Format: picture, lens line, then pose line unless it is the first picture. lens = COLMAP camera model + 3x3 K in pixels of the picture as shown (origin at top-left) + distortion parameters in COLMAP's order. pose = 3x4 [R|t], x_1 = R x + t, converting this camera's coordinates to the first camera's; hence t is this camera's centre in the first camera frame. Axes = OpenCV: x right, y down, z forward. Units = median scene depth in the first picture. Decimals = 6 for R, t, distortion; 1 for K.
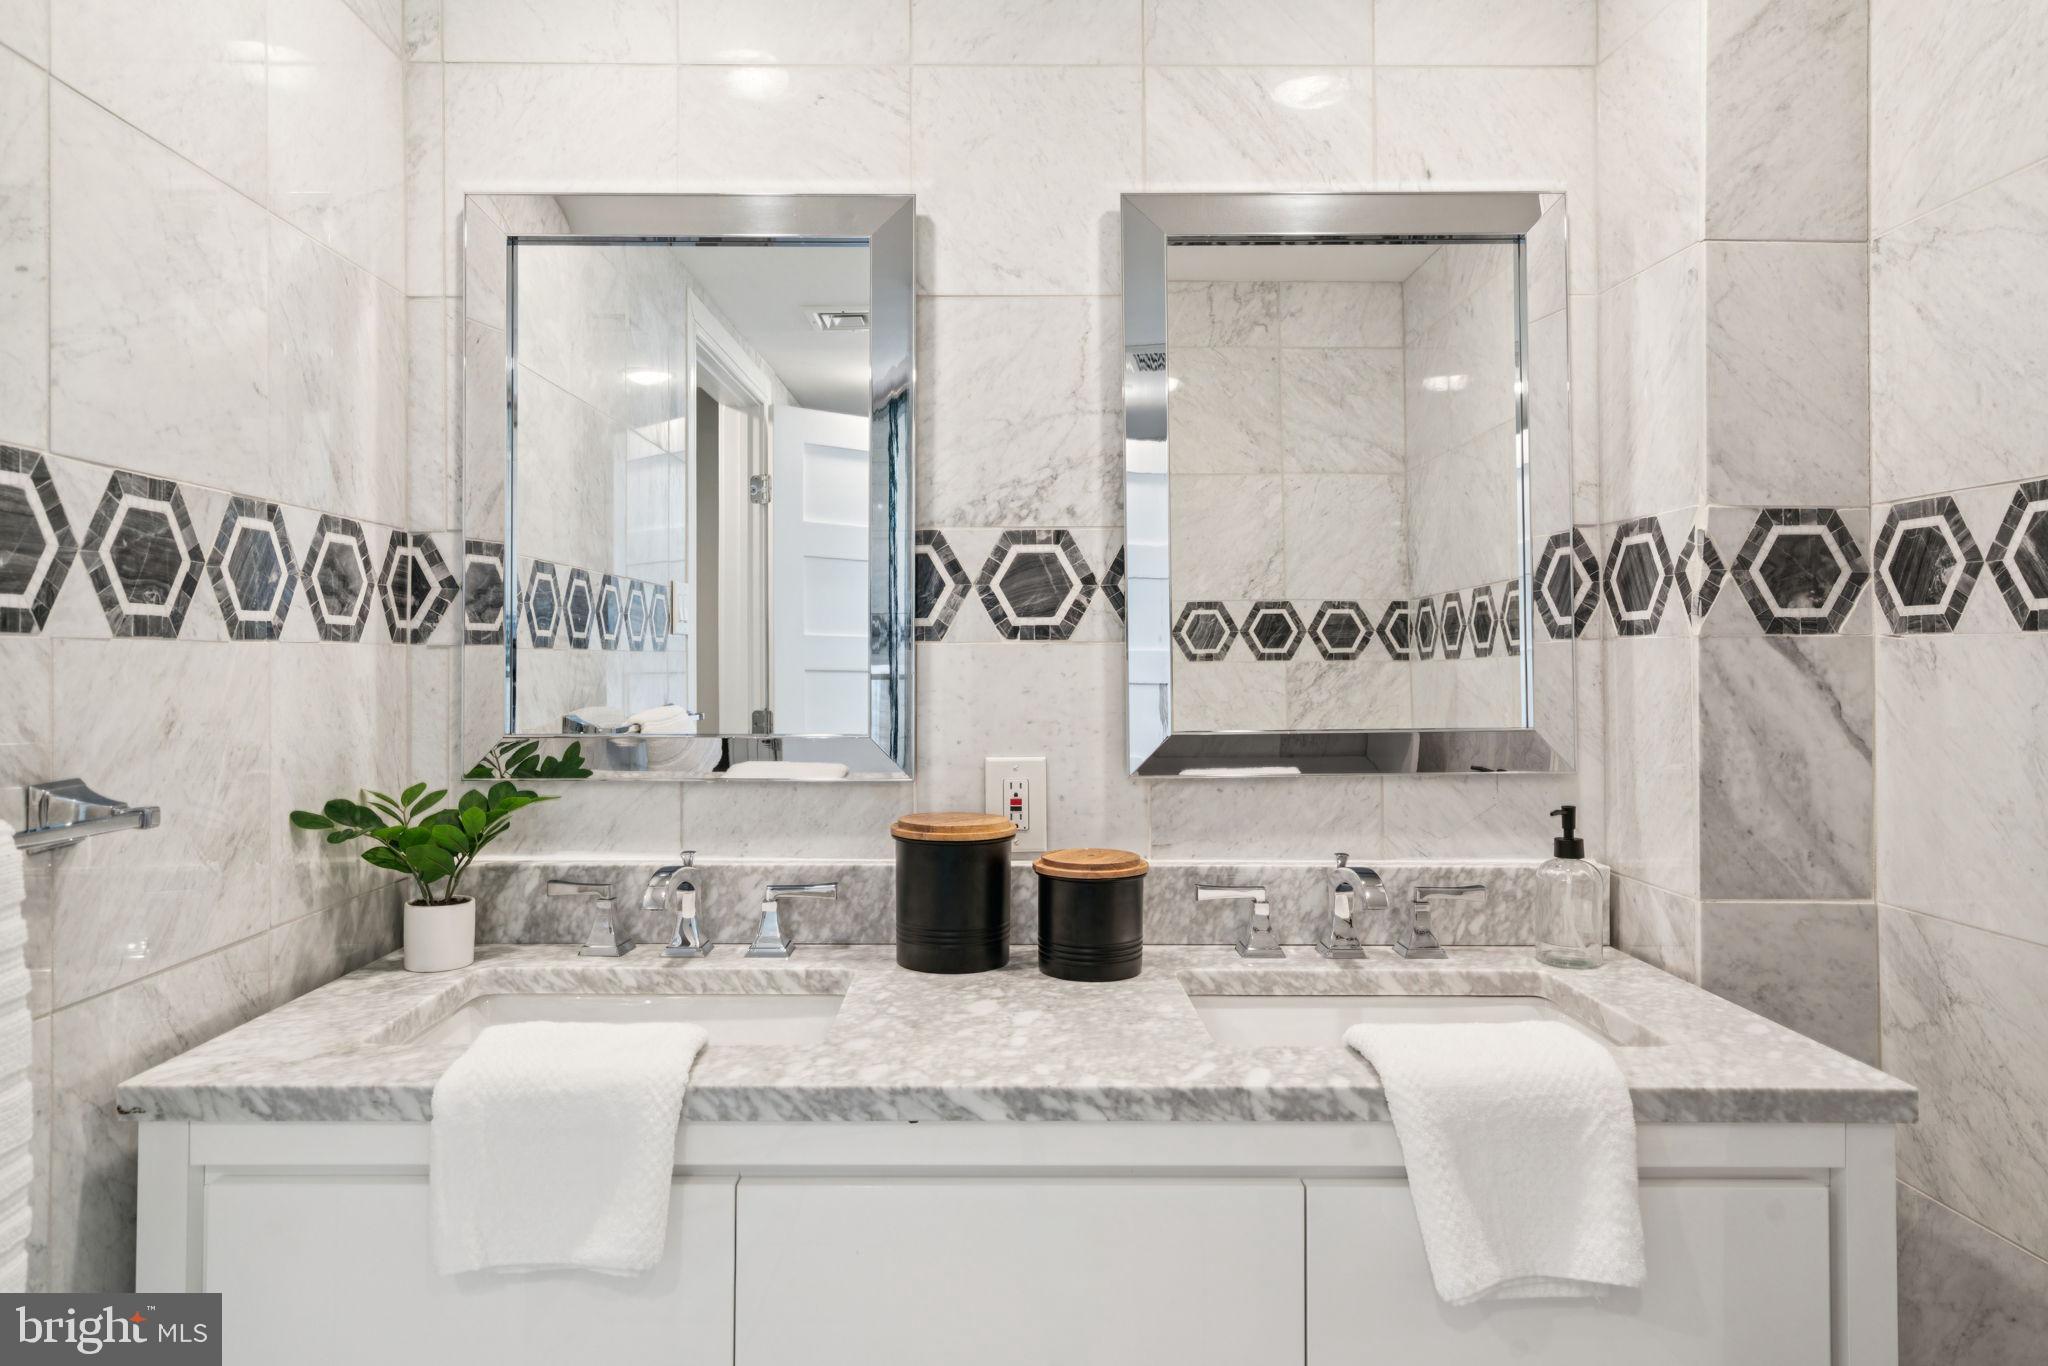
lens RADIAL K [[1251.4, 0, 988.2], [0, 1251.4, 647.0], [0, 0, 1]] dist [0.009309, 0.007587]
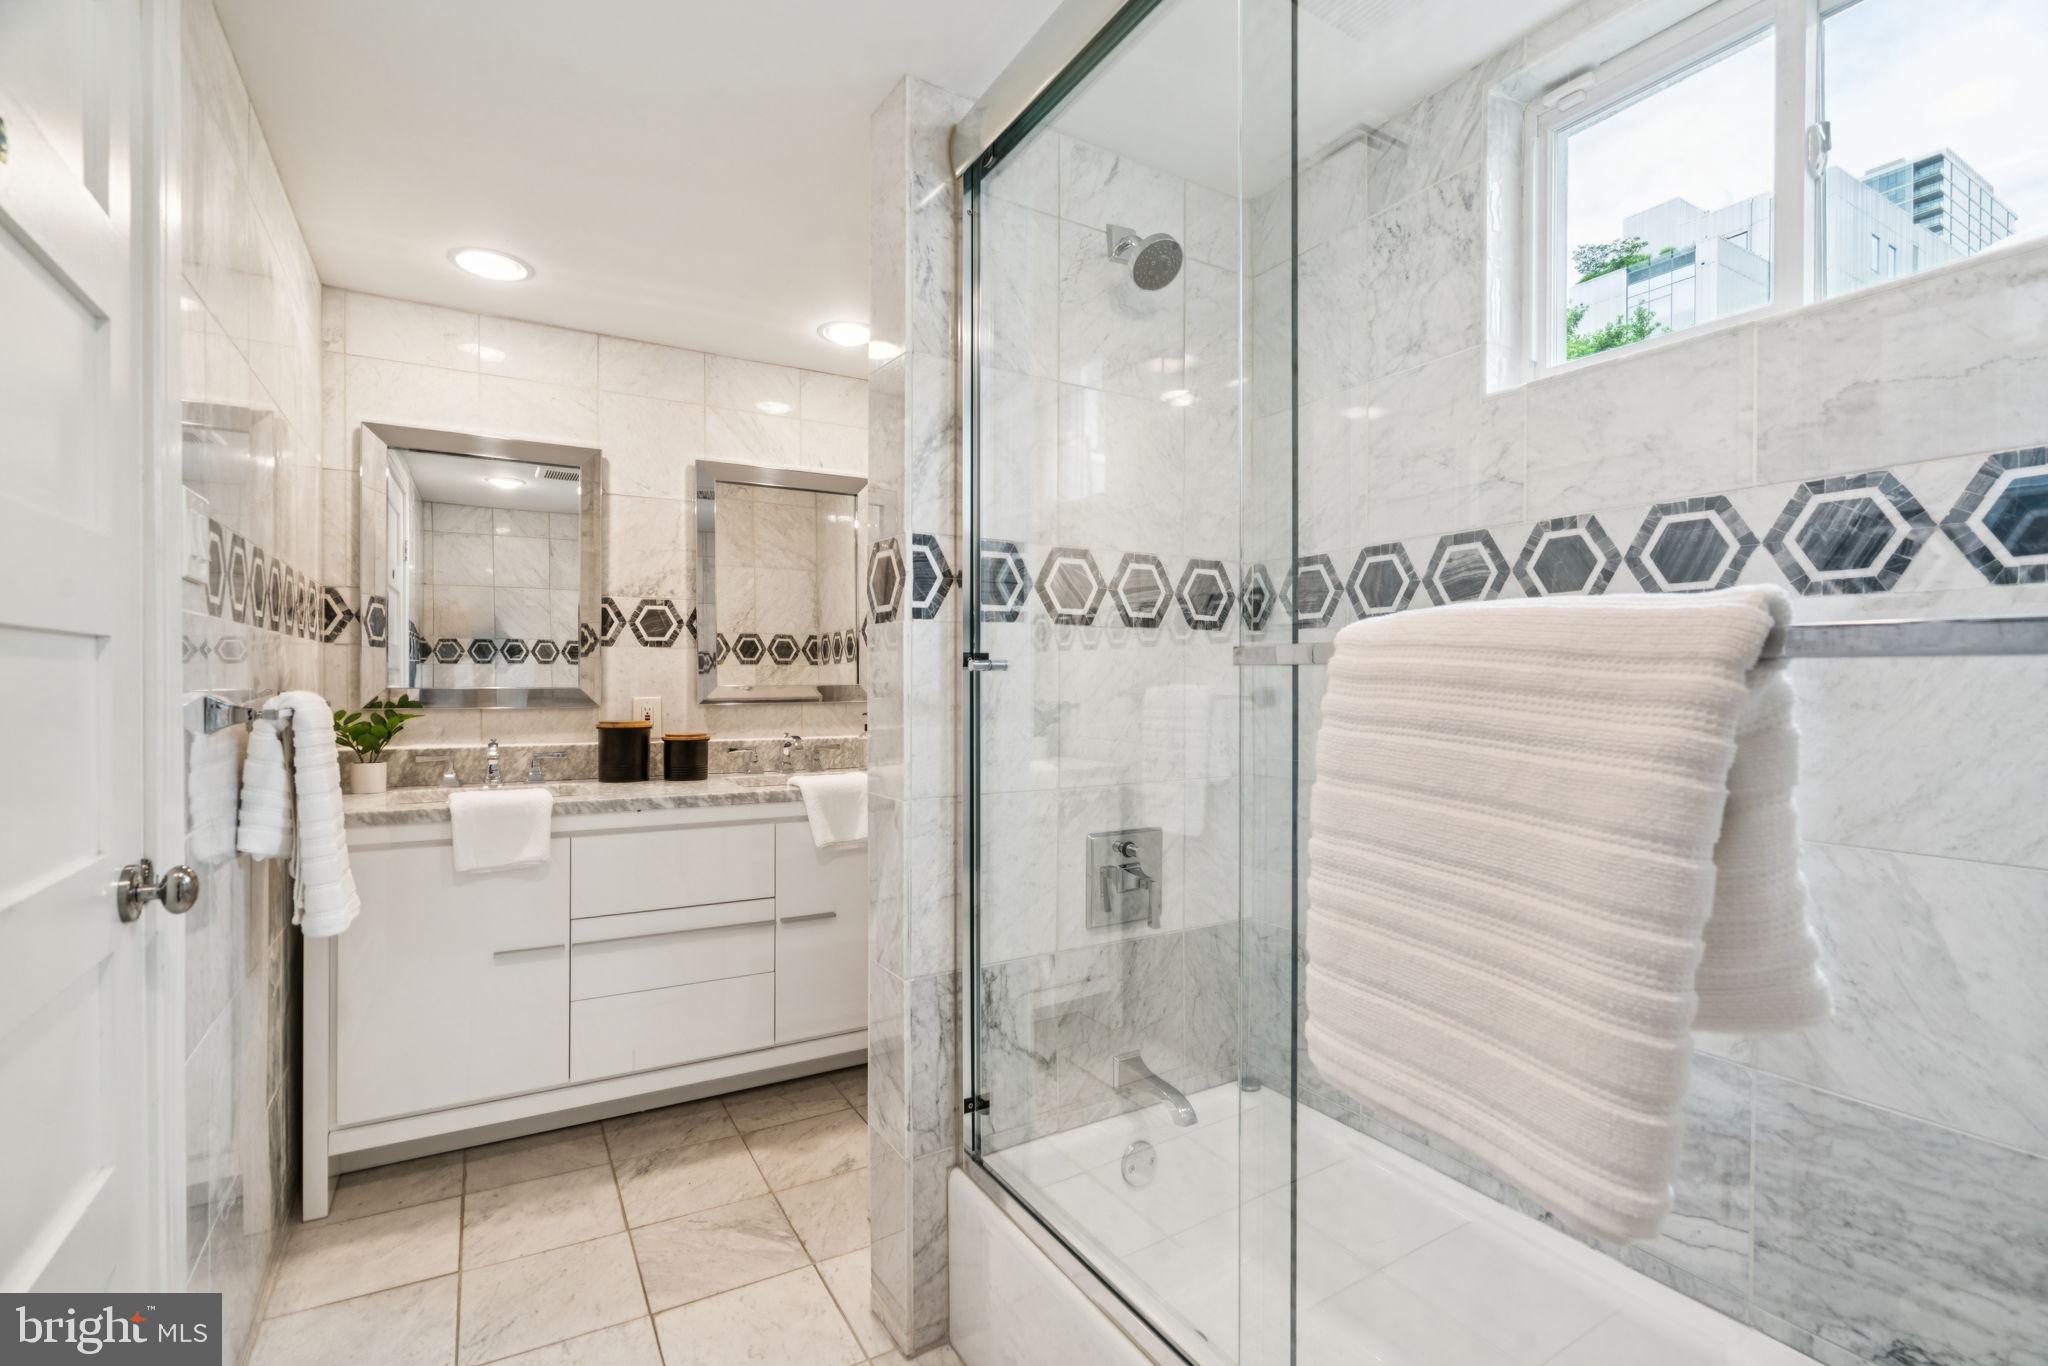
lens RADIAL K [[923.9, 0, 1014.8], [0, 923.9, 675.5], [0, 0, 1]] dist [0.003522, 0.000511]
pose [[0.865477, 0.003712, 0.500935, -0.252540], [-0.006918, 0.999966, 0.004543, 0.036041], [-0.500901, -0.007397, 0.865473, -0.841377]]
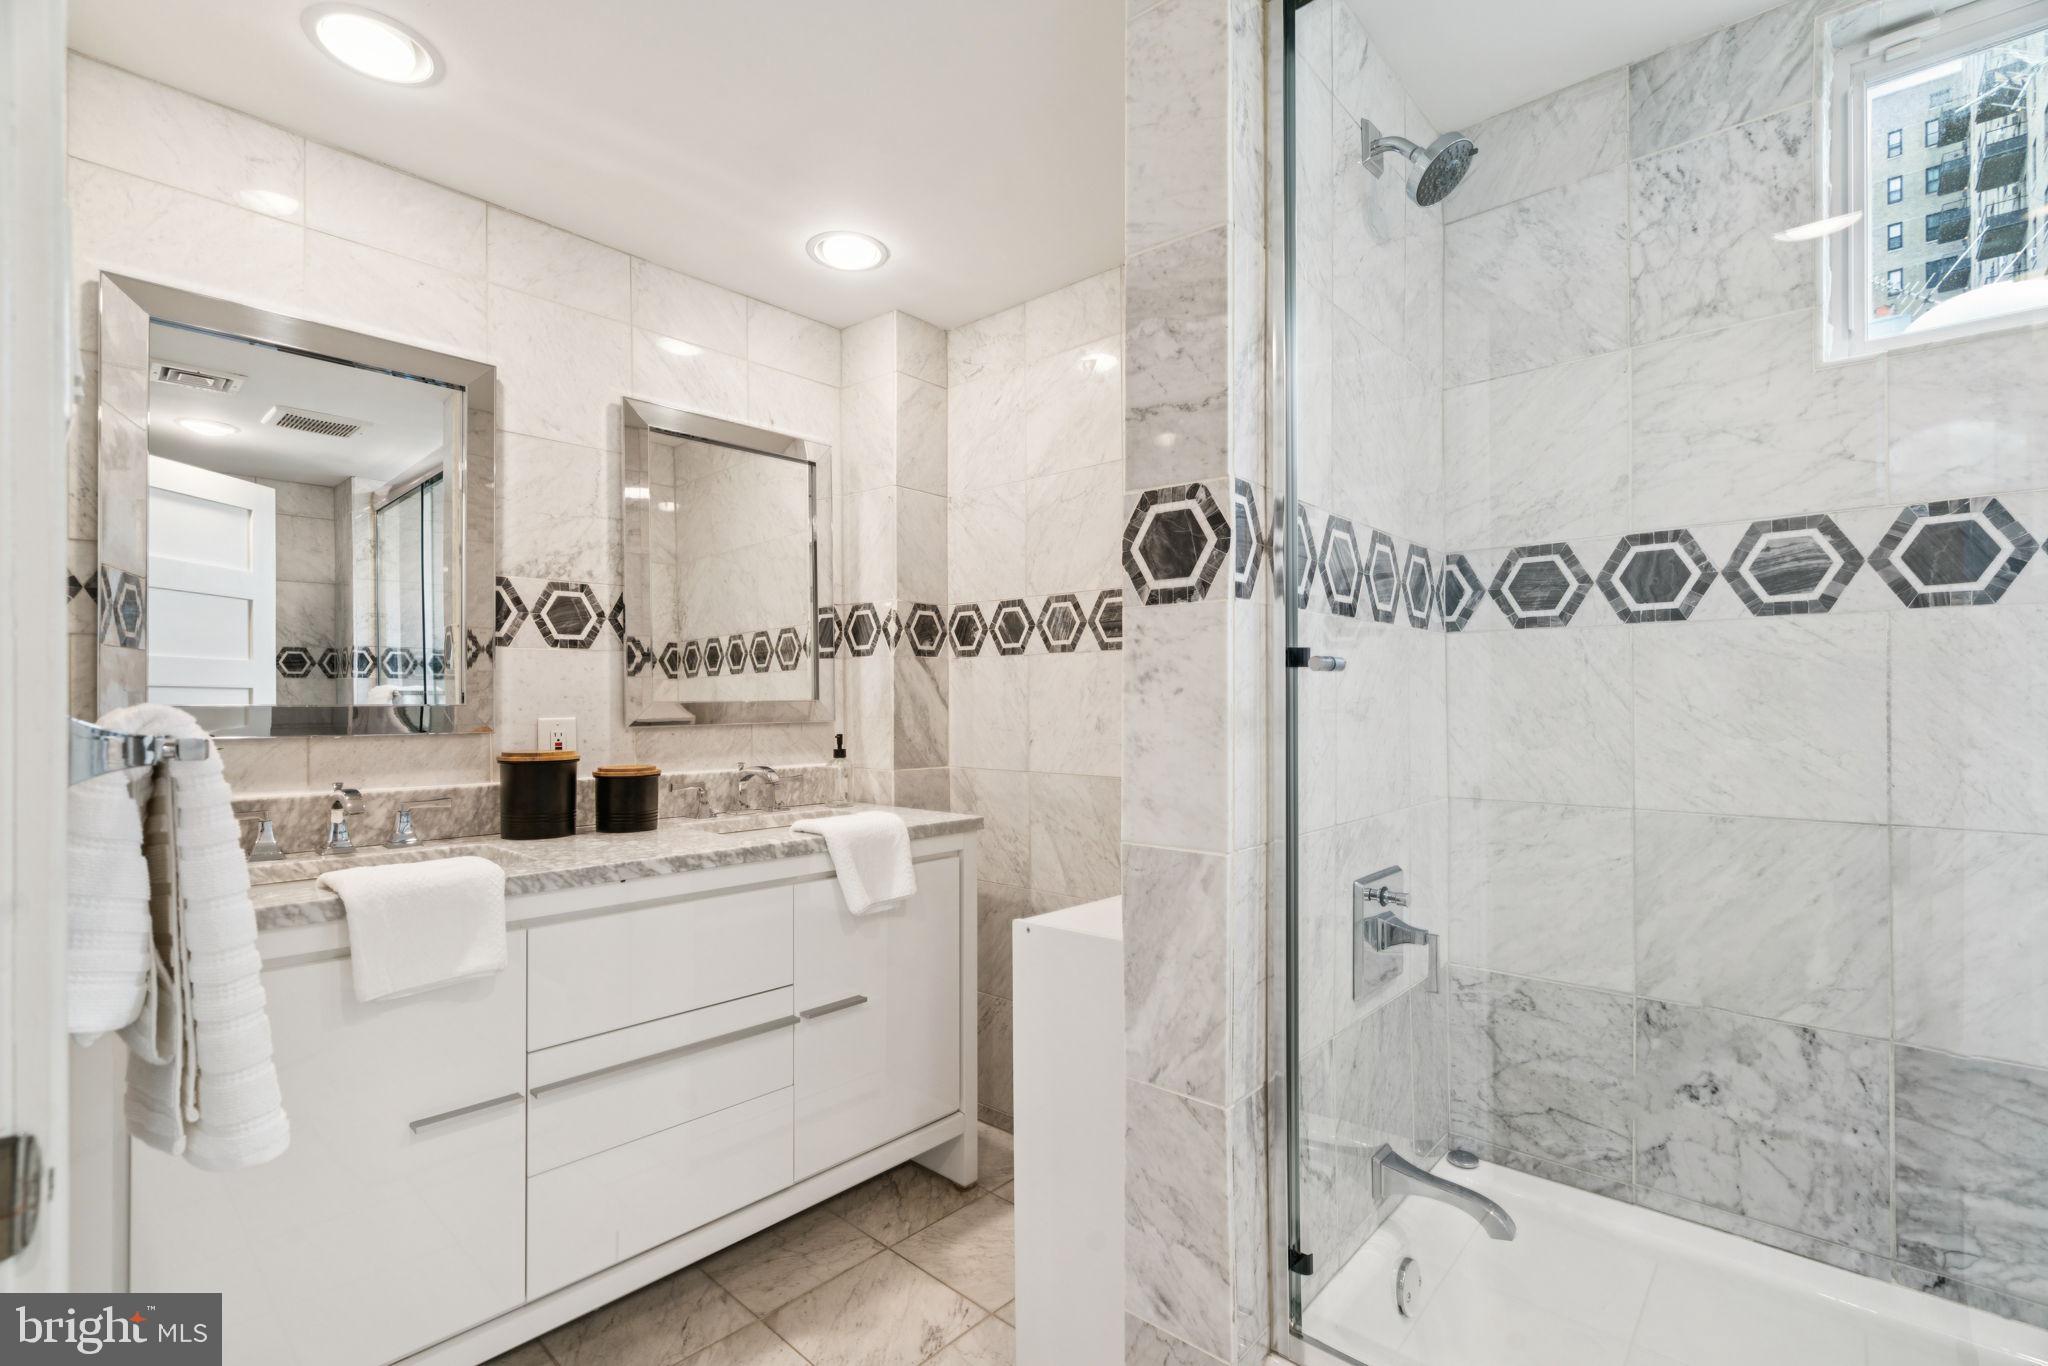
lens RADIAL K [[923.9, 0, 1027.6], [0, 923.9, 689.6], [0, 0, 1]] dist [0.003522, 0.000511]
pose [[0.677942, 0.006723, 0.735085, -0.470903], [-0.004863, 0.999977, -0.004661, 0.054378], [-0.735100, -0.000415, 0.677959, -0.303918]]
